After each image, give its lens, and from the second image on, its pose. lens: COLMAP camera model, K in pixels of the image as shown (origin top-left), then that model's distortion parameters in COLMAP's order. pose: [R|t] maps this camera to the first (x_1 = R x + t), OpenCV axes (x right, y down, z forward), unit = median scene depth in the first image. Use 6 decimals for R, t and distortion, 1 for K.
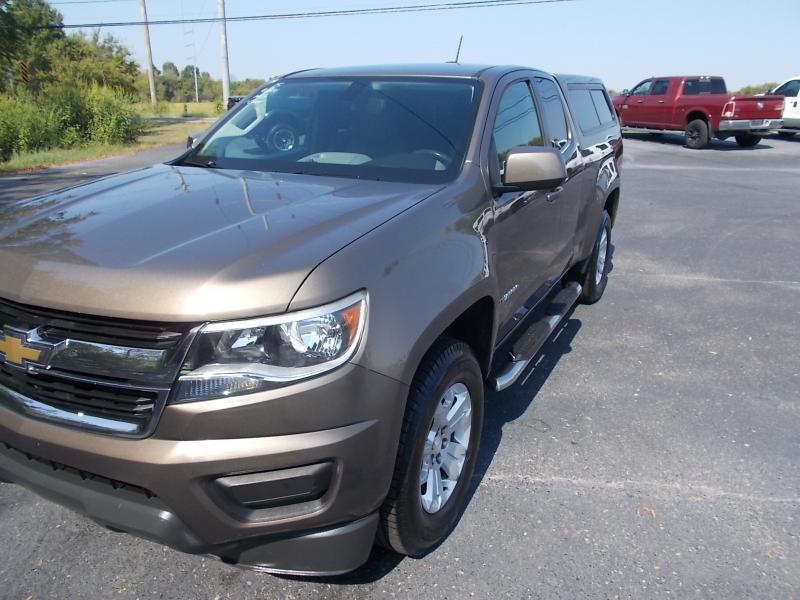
lens RADIAL K [[613.6, 0, 400.0], [0, 613.6, 300.0], [0, 0, 1]] dist [0.004269, -0.015237]
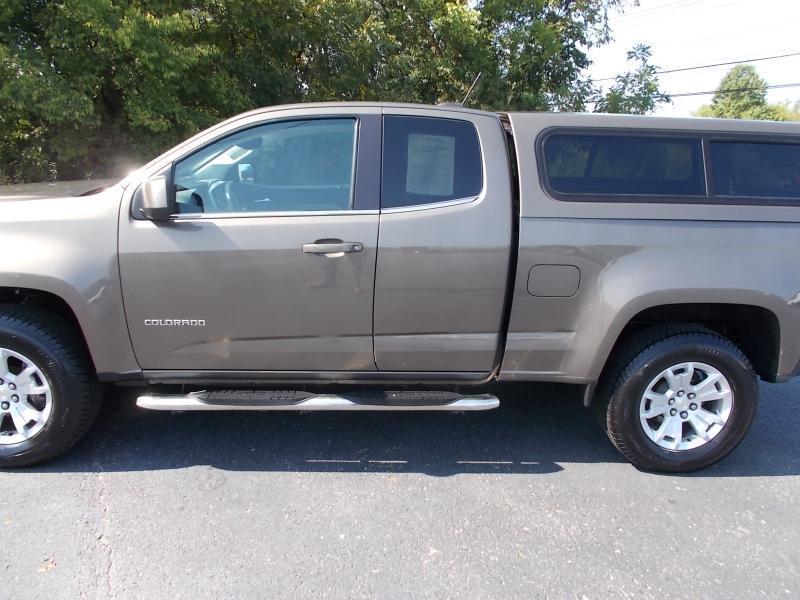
lens RADIAL K [[613.6, 0, 400.0], [0, 613.6, 300.0], [0, 0, 1]] dist [0.004269, -0.015237]
pose [[0.524262, 0.230091, -0.819883, 1.073368], [-0.309948, 0.948323, 0.067944, -0.204696], [0.793147, 0.218501, 0.568486, 0.653712]]
